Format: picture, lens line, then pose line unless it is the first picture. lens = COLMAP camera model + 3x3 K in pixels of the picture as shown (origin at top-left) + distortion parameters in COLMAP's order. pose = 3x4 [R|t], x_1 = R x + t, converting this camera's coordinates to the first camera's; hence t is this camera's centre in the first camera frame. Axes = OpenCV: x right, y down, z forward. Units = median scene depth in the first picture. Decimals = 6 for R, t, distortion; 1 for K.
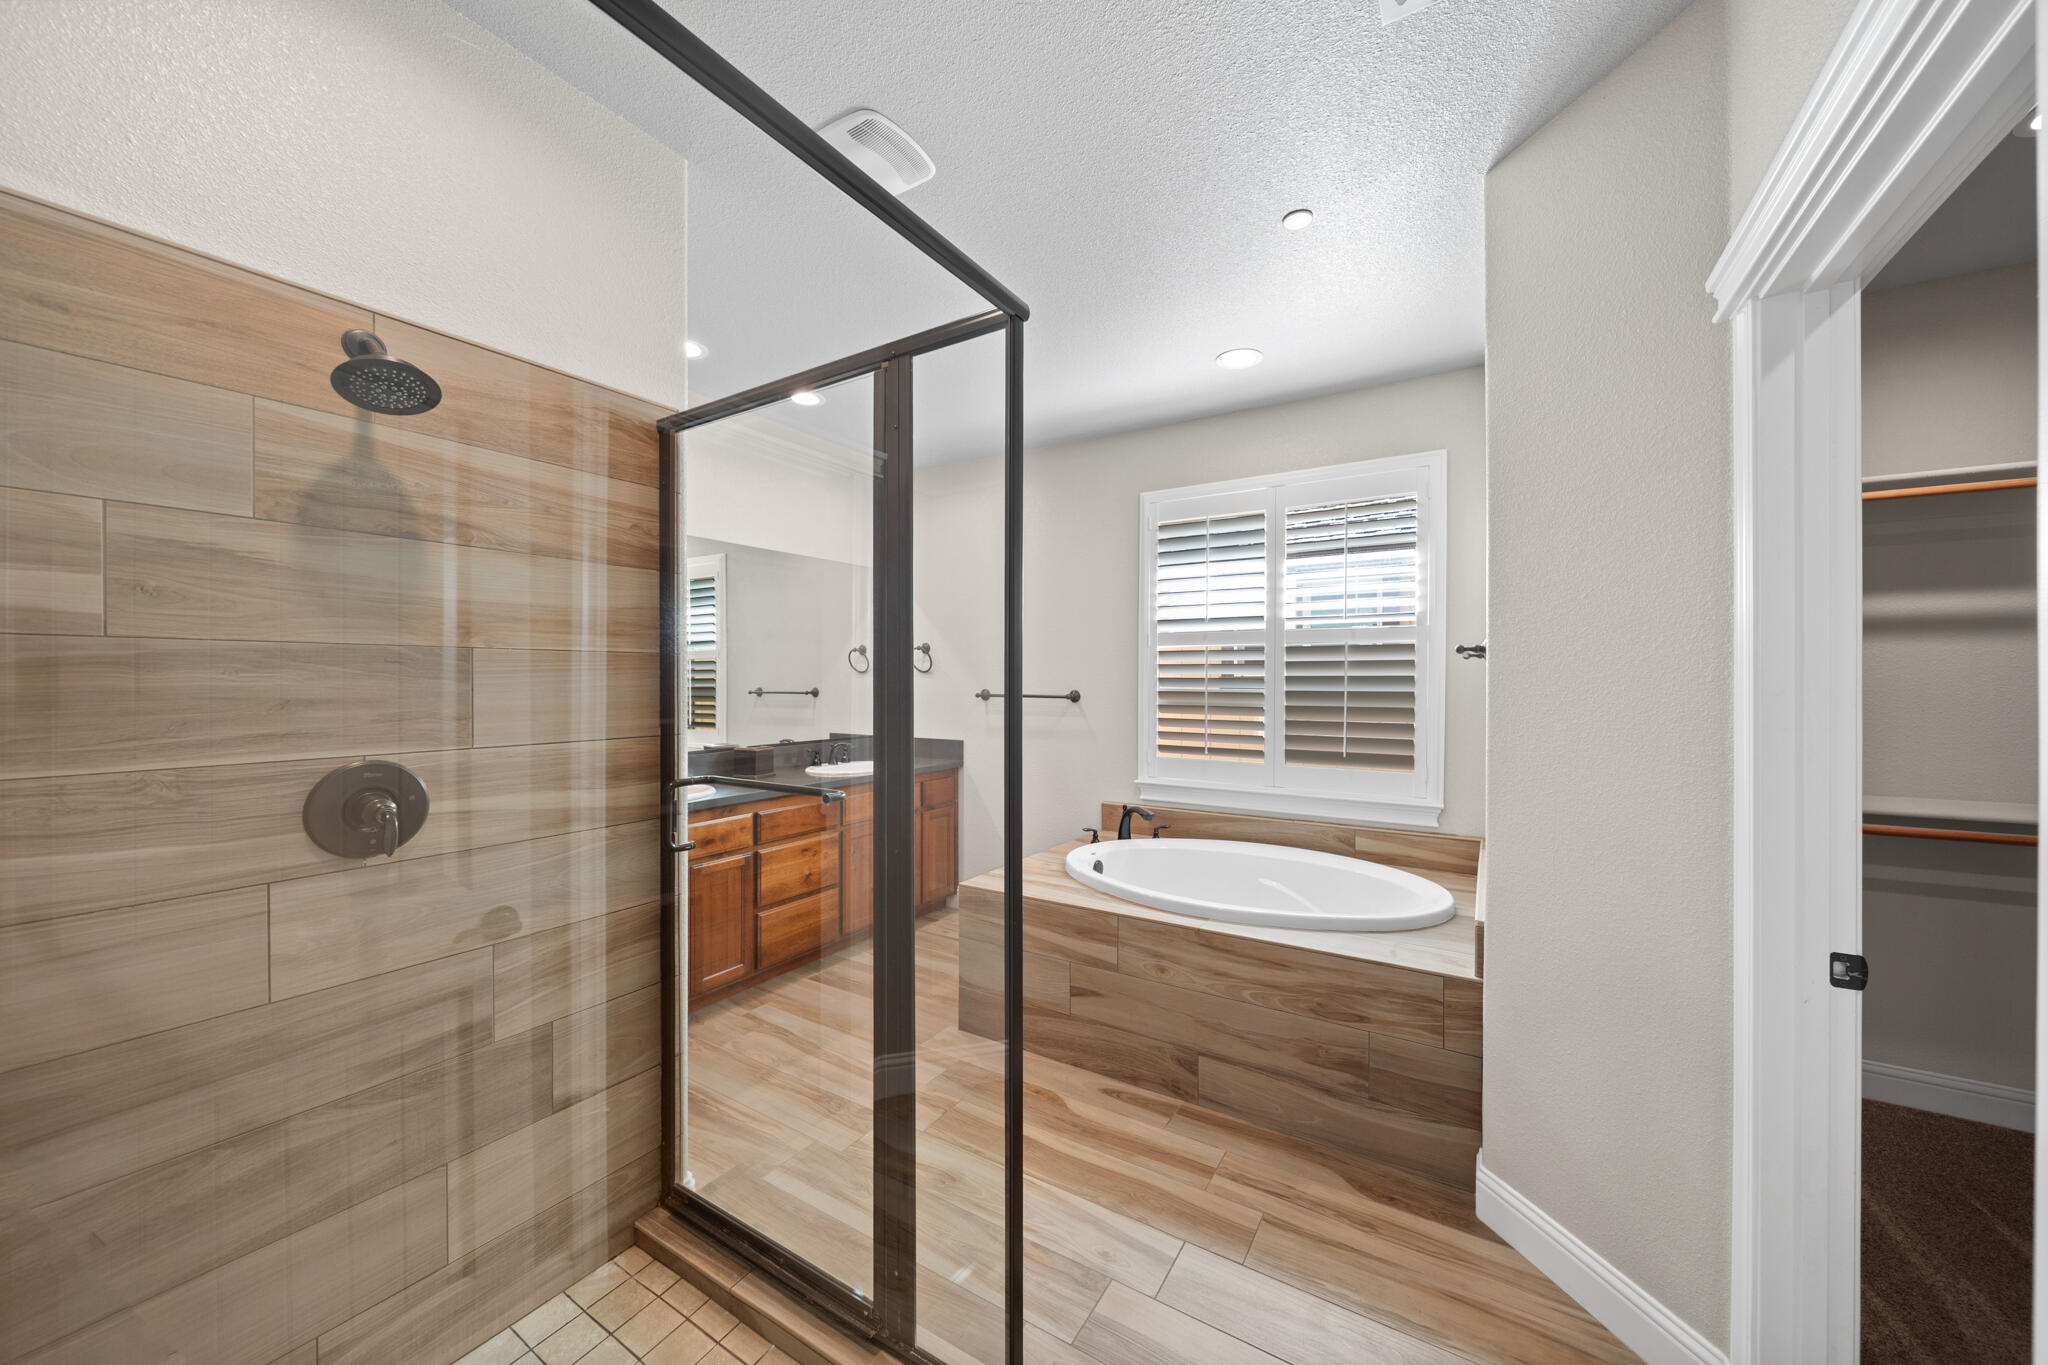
lens RADIAL K [[720.2, 0, 1025.2], [0, 720.2, 684.8], [0, 0, 1]] dist [-0.003235, -0.000735]
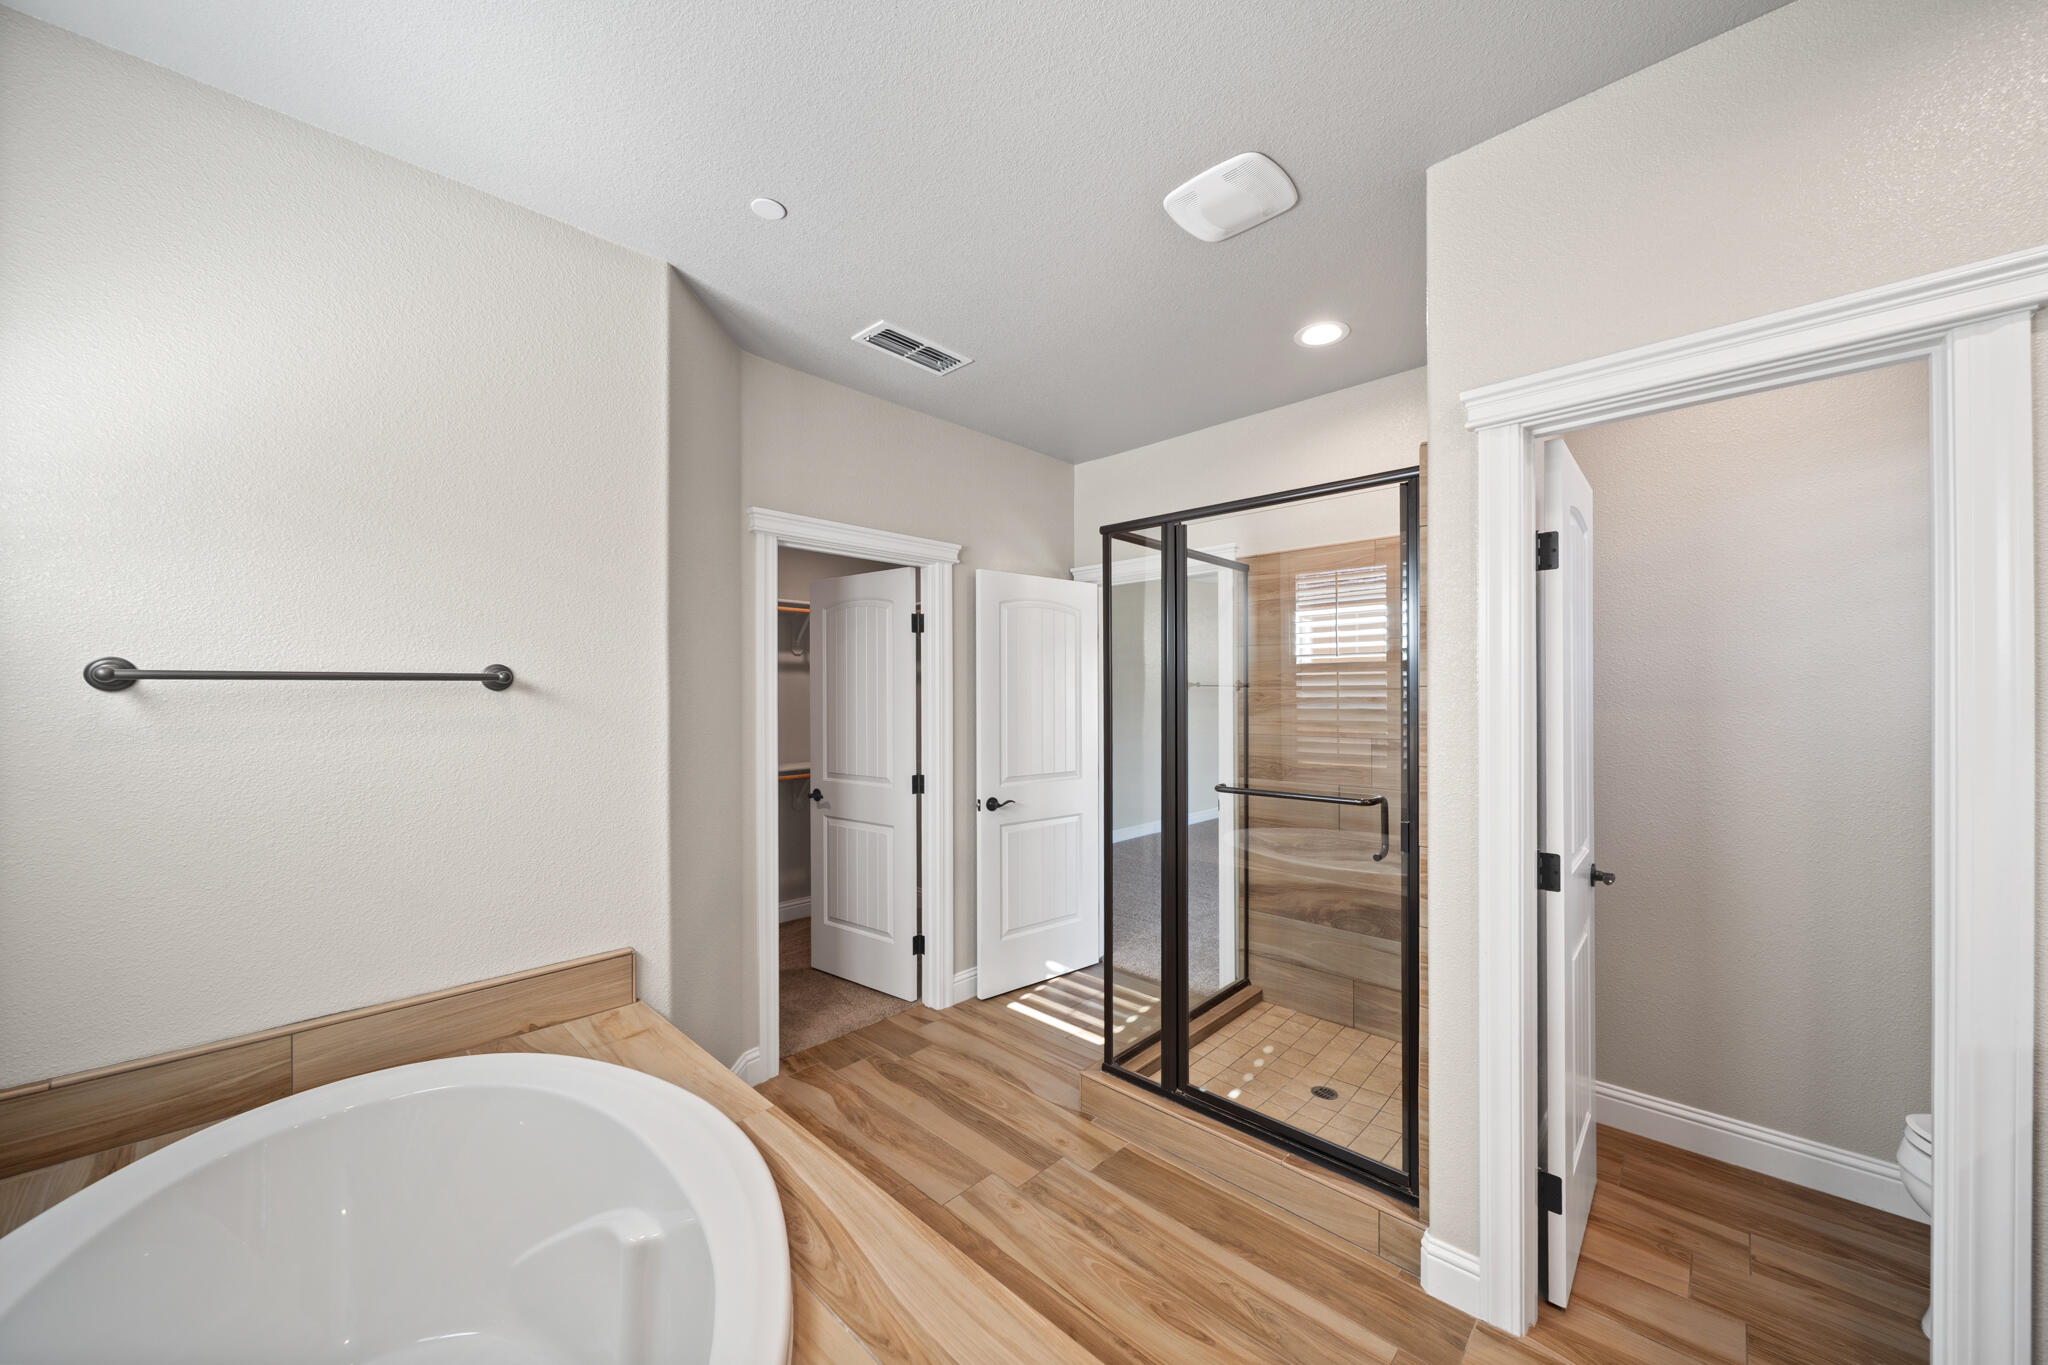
lens RADIAL K [[720.2, 0, 1037.3], [0, 720.2, 693.4], [0, 0, 1]] dist [-0.003235, -0.000735]
pose [[-0.981642, 0.006910, 0.190609, -0.081500], [0.007703, 0.999964, 0.003422, -0.021698], [-0.190579, 0.004828, -0.981660, 1.144129]]
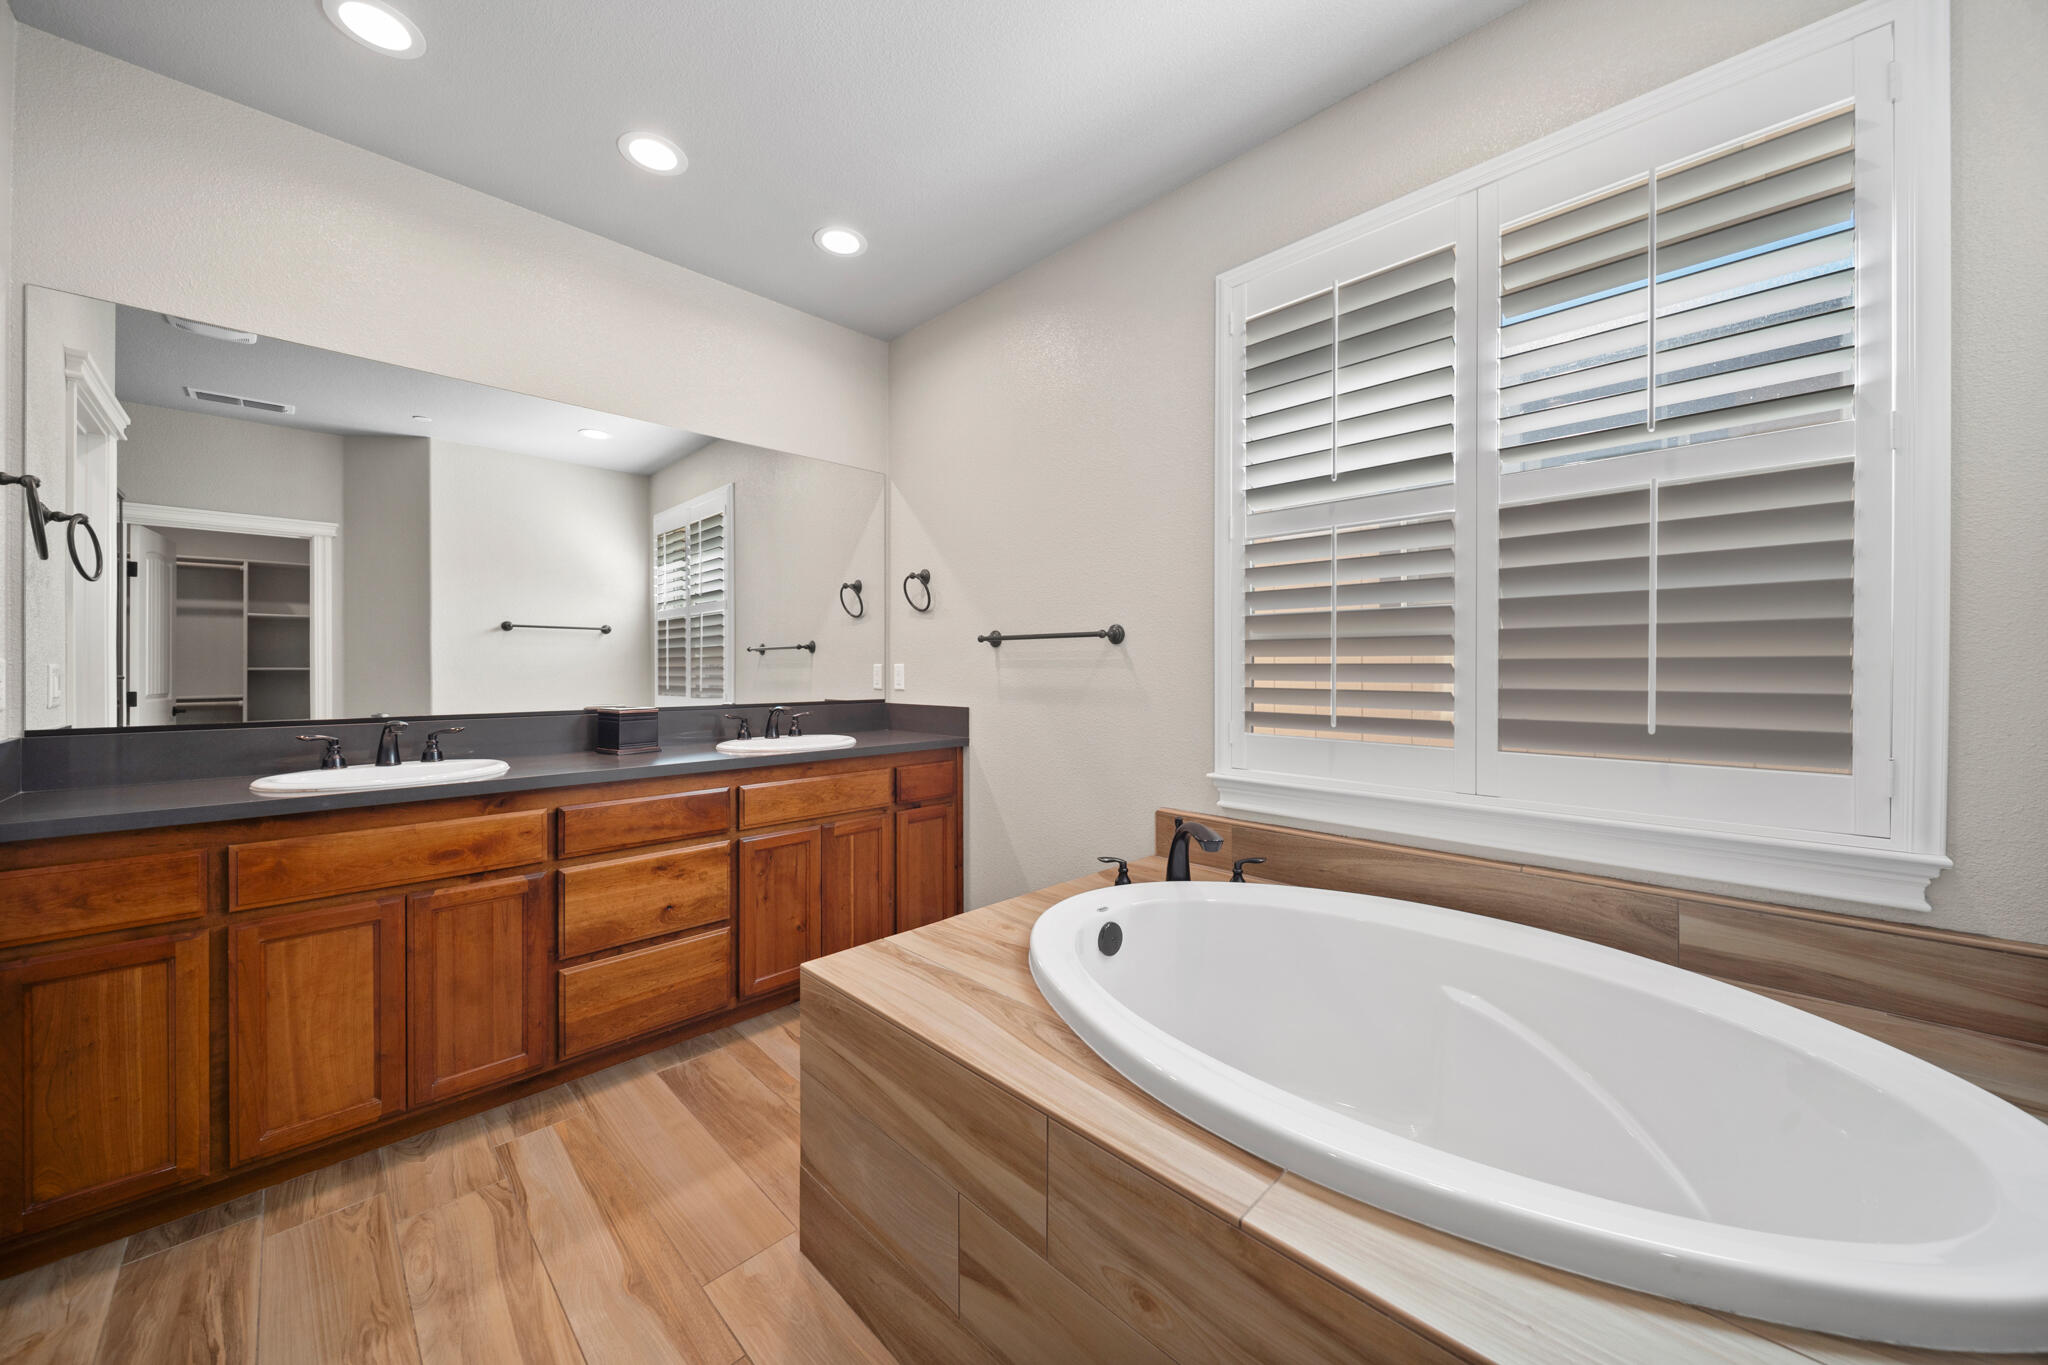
lens RADIAL K [[720.2, 0, 1031.9], [0, 720.2, 669.0], [0, 0, 1]] dist [-0.003235, -0.000735]
pose [[0.978043, -0.000576, -0.208405, 0.155660], [-0.000458, 0.999988, -0.004916, 0.059543], [0.208405, 0.004903, 0.978030, 0.469713]]
